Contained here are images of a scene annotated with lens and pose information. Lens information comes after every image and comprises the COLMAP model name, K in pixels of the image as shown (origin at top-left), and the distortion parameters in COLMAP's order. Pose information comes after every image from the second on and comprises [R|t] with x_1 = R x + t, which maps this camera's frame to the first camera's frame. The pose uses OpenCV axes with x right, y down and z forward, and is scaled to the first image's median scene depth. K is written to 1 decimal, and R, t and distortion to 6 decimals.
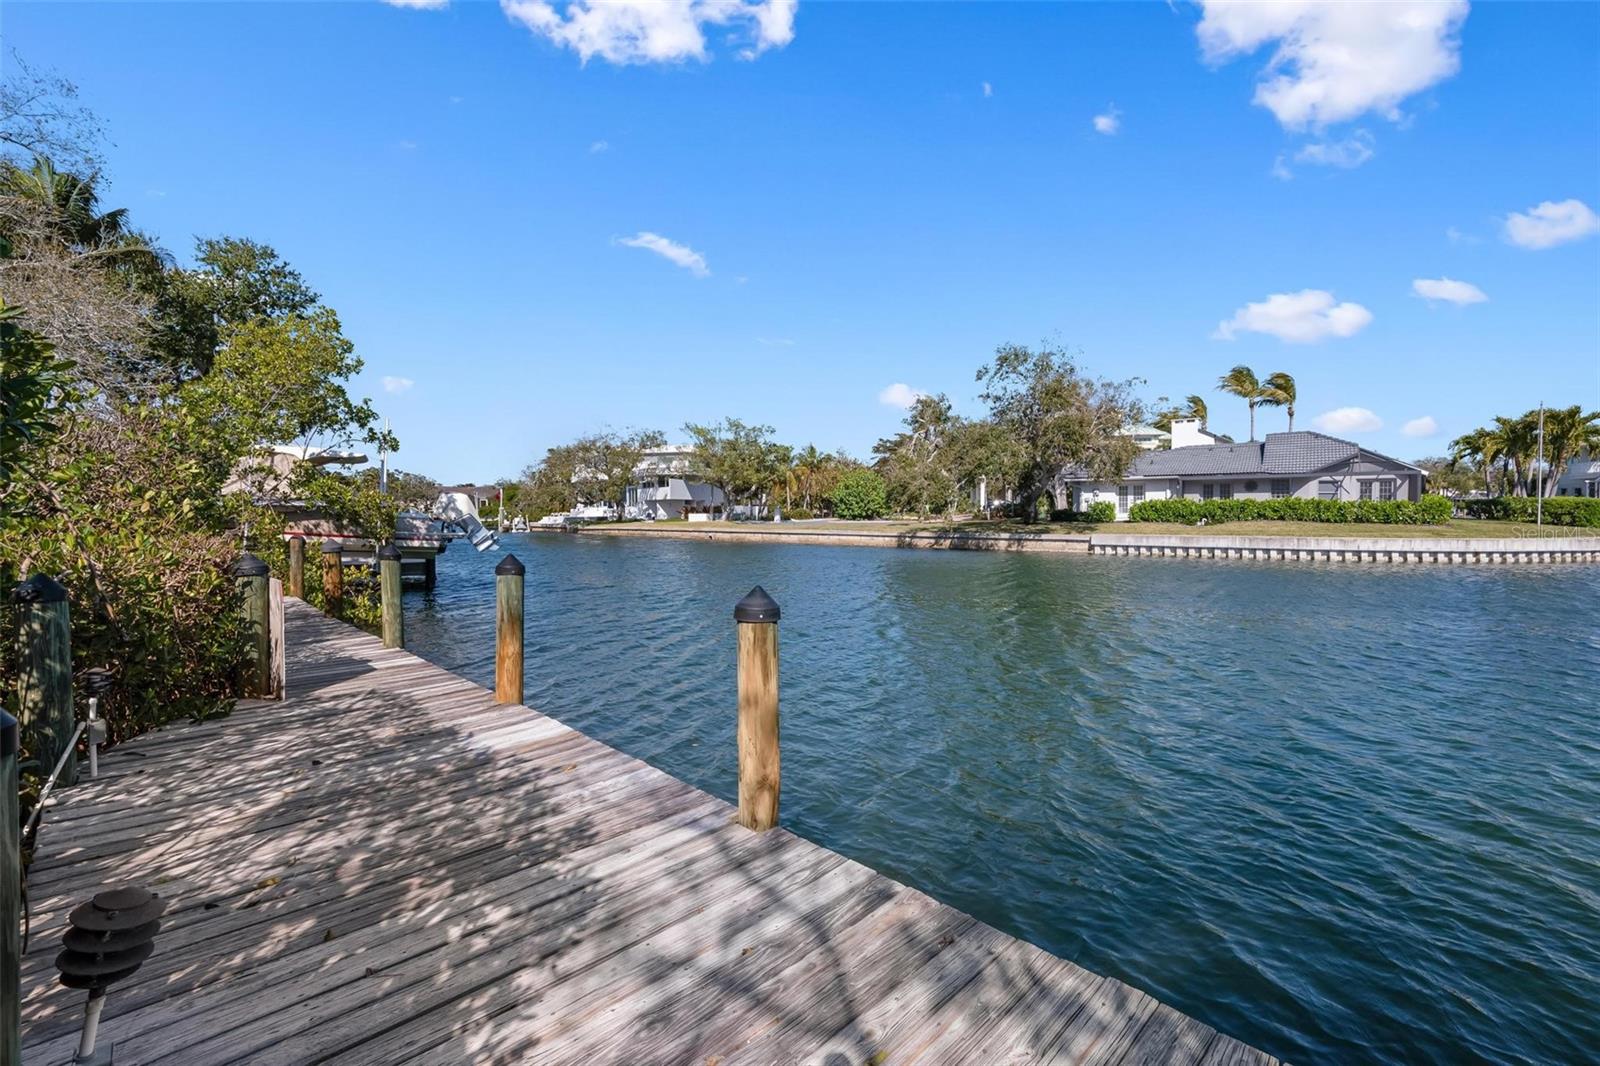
lens RADIAL K [[700.8, 0, 812.9], [0, 700.8, 514.9], [0, 0, 1]] dist [0.008428, -0.002642]
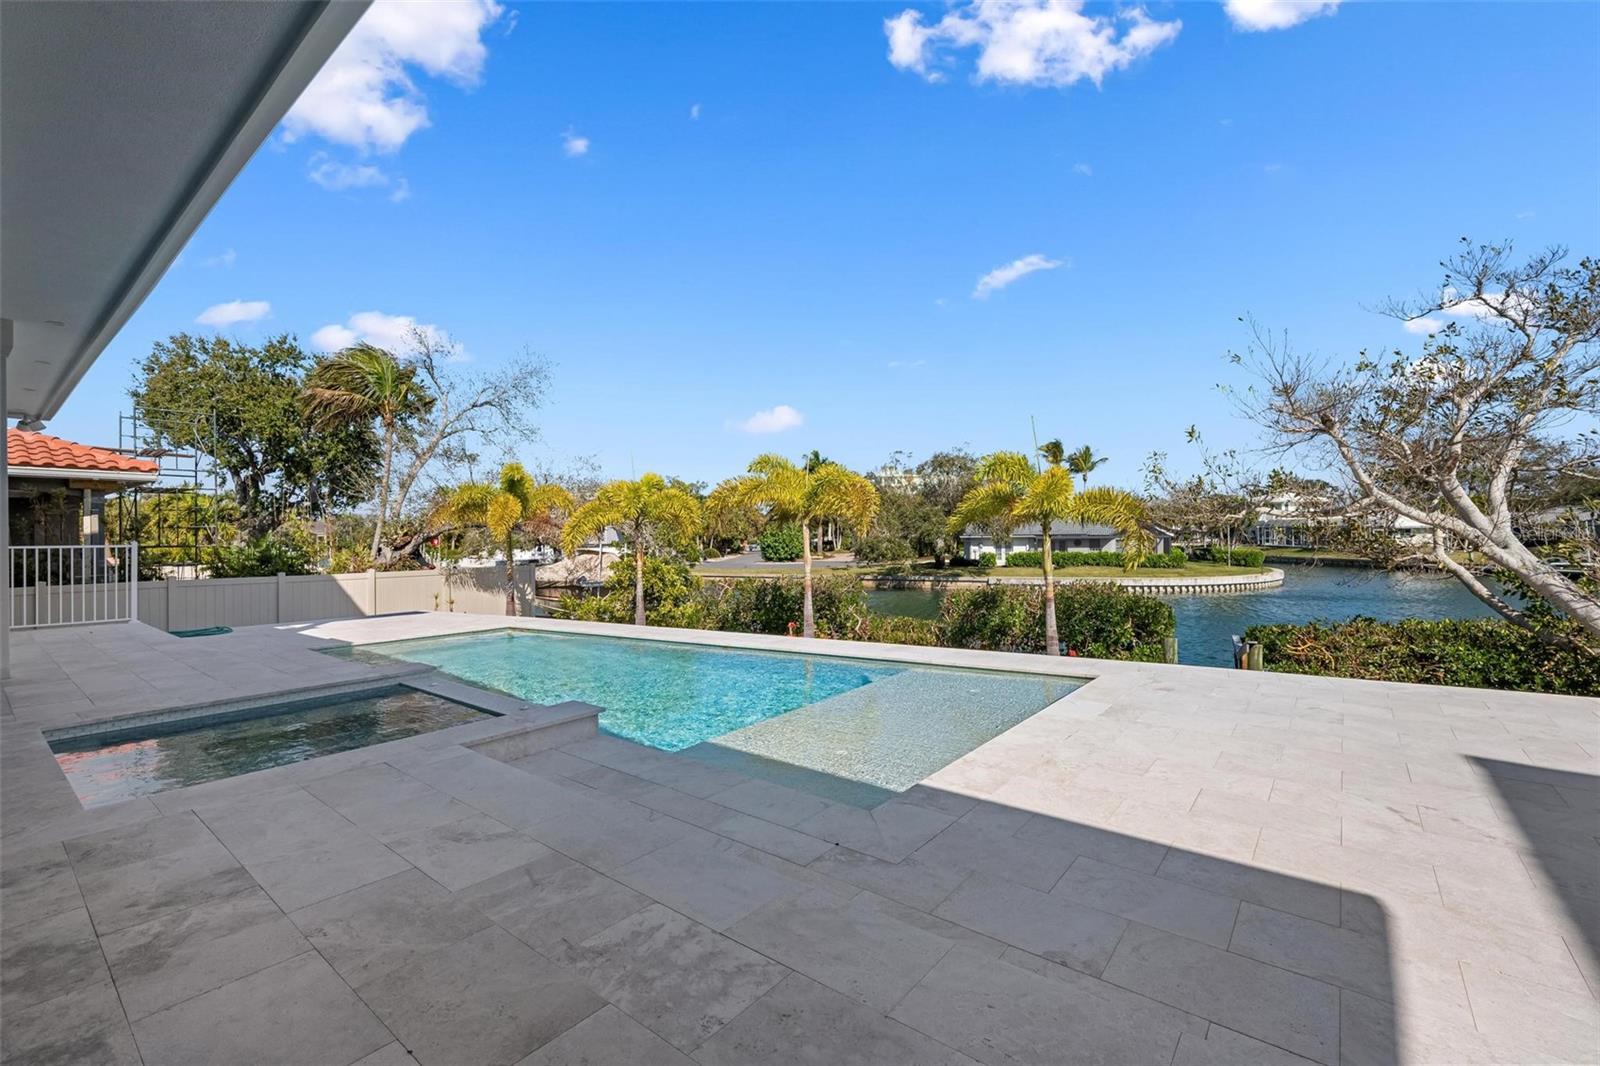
lens RADIAL K [[665.6, 0, 805.5], [0, 665.6, 534.8], [0, 0, 1]] dist [0.006409, -0.002534]
pose [[0.973348, -0.011832, 0.229027, -0.326837], [0.014110, 0.999866, -0.008310, -0.059215], [-0.228898, 0.011320, 0.973385, -0.326703]]
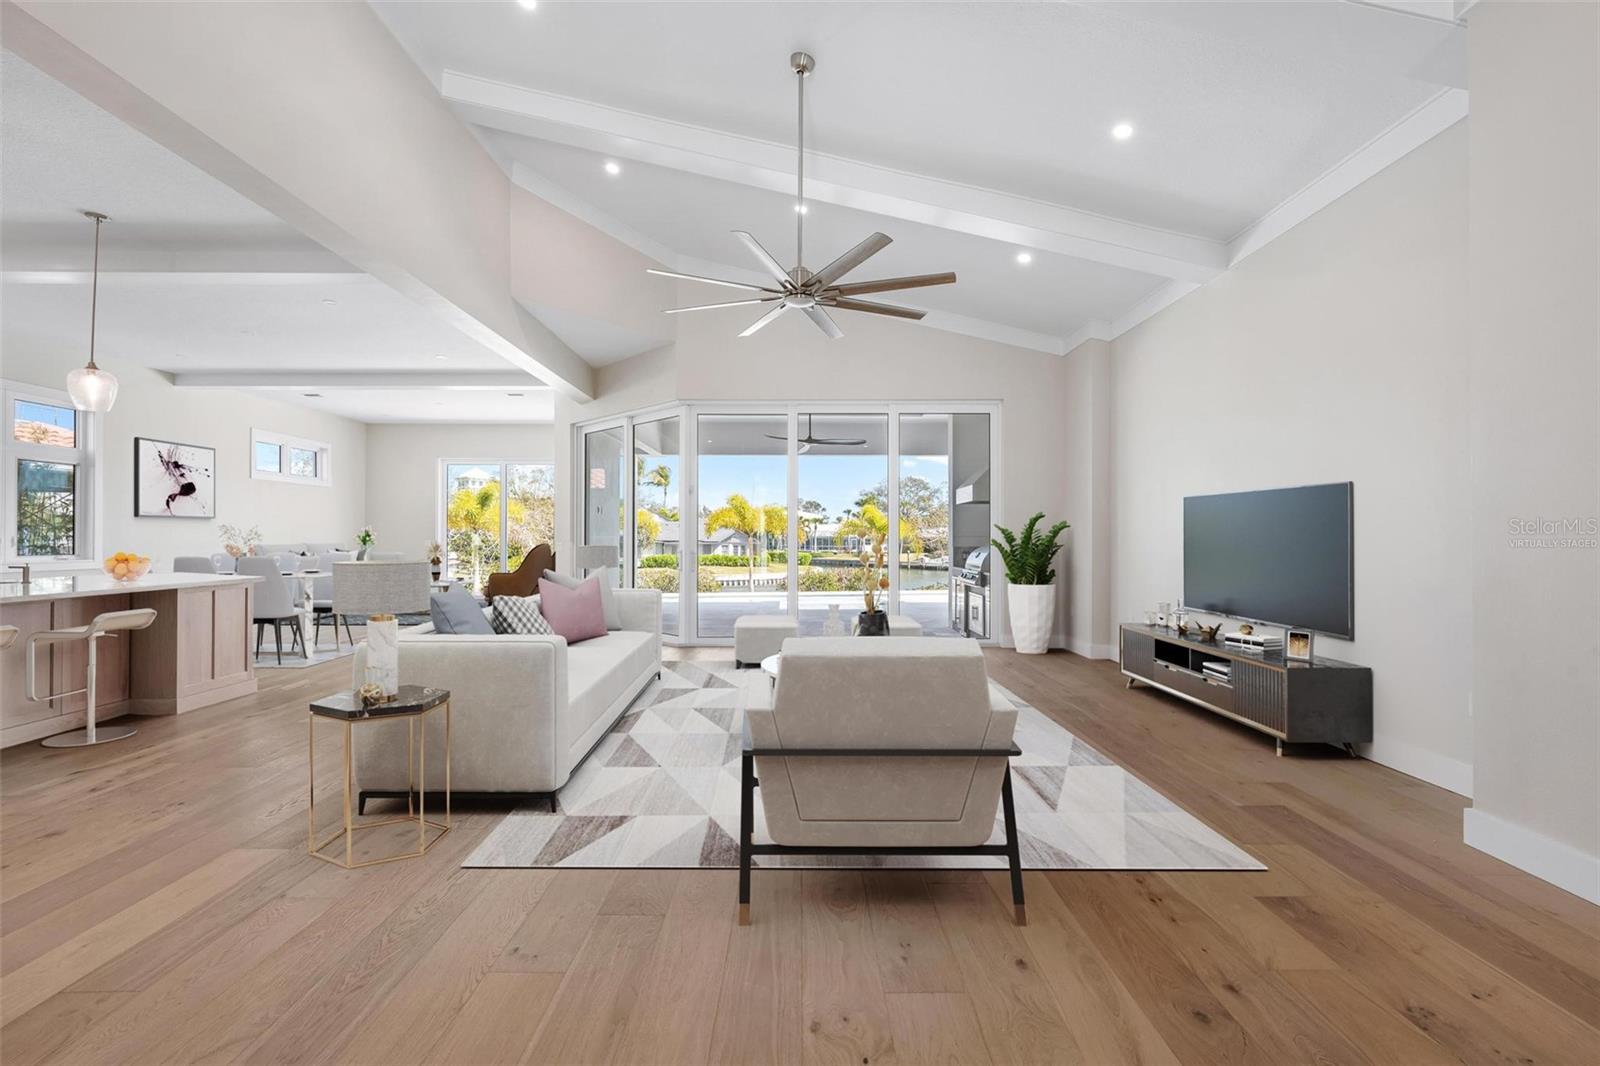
lens RADIAL K [[700.8, 0, 799.9], [0, 700.8, 535.0], [0, 0, 1]] dist [0.008428, -0.002642]
pose [[0.607192, 0.004036, 0.794545, -0.770297], [0.004409, 0.999955, -0.008449, -0.063604], [-0.794543, 0.008633, 0.607147, -0.420944]]
